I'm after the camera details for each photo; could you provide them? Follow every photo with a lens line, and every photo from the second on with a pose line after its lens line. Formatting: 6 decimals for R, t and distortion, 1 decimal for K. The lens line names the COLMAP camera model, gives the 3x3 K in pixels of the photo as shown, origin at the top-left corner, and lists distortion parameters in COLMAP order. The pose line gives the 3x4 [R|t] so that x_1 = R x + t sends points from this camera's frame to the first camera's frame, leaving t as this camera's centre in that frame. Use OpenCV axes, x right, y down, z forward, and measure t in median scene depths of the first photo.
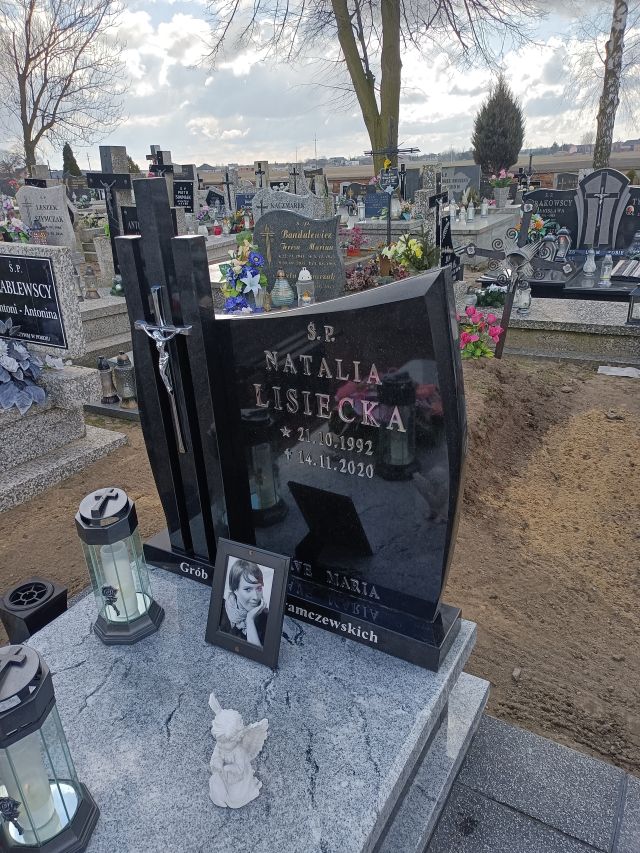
lens RADIAL K [[631.9, 0, 321.7], [0, 631.9, 423.0], [0, 0, 1]] dist [0.048914, -0.043328]
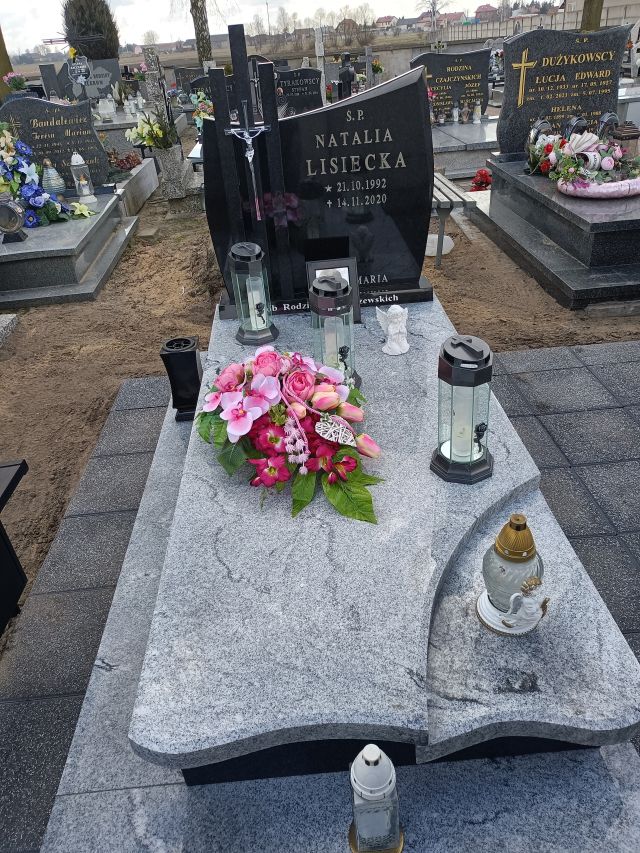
lens RADIAL K [[620.8, 0, 325.8], [0, 620.8, 430.5], [0, 0, 1]] dist [0.007867, 0.005867]
pose [[0.826031, -0.312881, 0.468806, -0.289900], [0.243259, 0.948219, 0.204223, 0.079480], [-0.508428, -0.054653, 0.859369, -0.126987]]
